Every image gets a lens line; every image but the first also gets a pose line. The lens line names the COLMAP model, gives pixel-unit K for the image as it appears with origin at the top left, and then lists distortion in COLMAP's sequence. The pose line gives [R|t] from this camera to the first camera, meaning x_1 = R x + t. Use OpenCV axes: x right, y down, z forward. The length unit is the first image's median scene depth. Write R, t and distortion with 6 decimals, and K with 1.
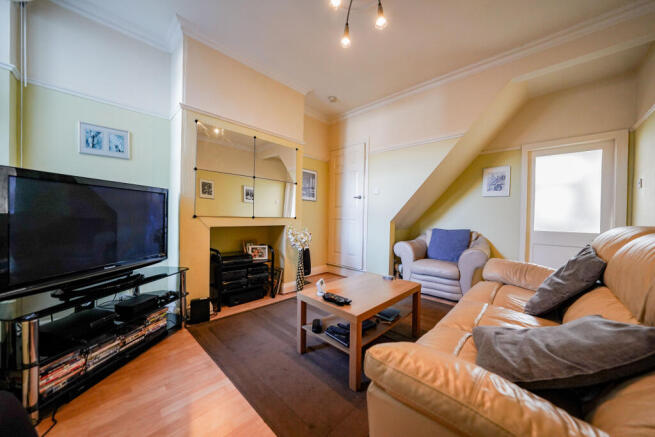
lens RADIAL K [[225.8, 0, 326.5], [0, 225.8, 217.8], [0, 0, 1]] dist [-0.011458, 0.000208]
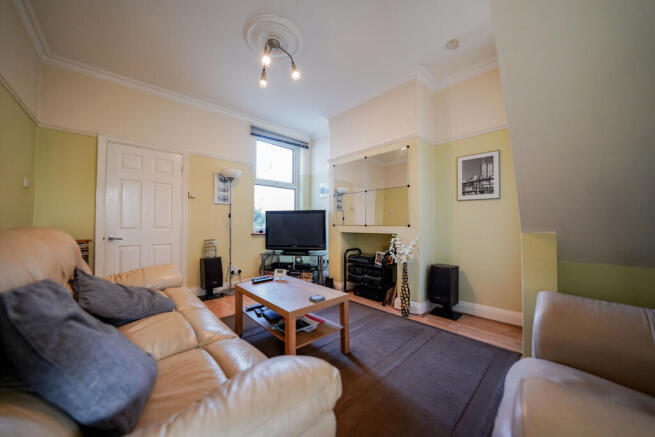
lens RADIAL K [[225.8, 0, 326.4], [0, 225.8, 221.4], [0, 0, 1]] dist [-0.011458, 0.000208]
pose [[-0.055716, -0.032030, -0.997933, 0.837675], [-0.014420, 0.999407, -0.031272, 0.015828], [0.998343, 0.012648, -0.056145, 0.847361]]
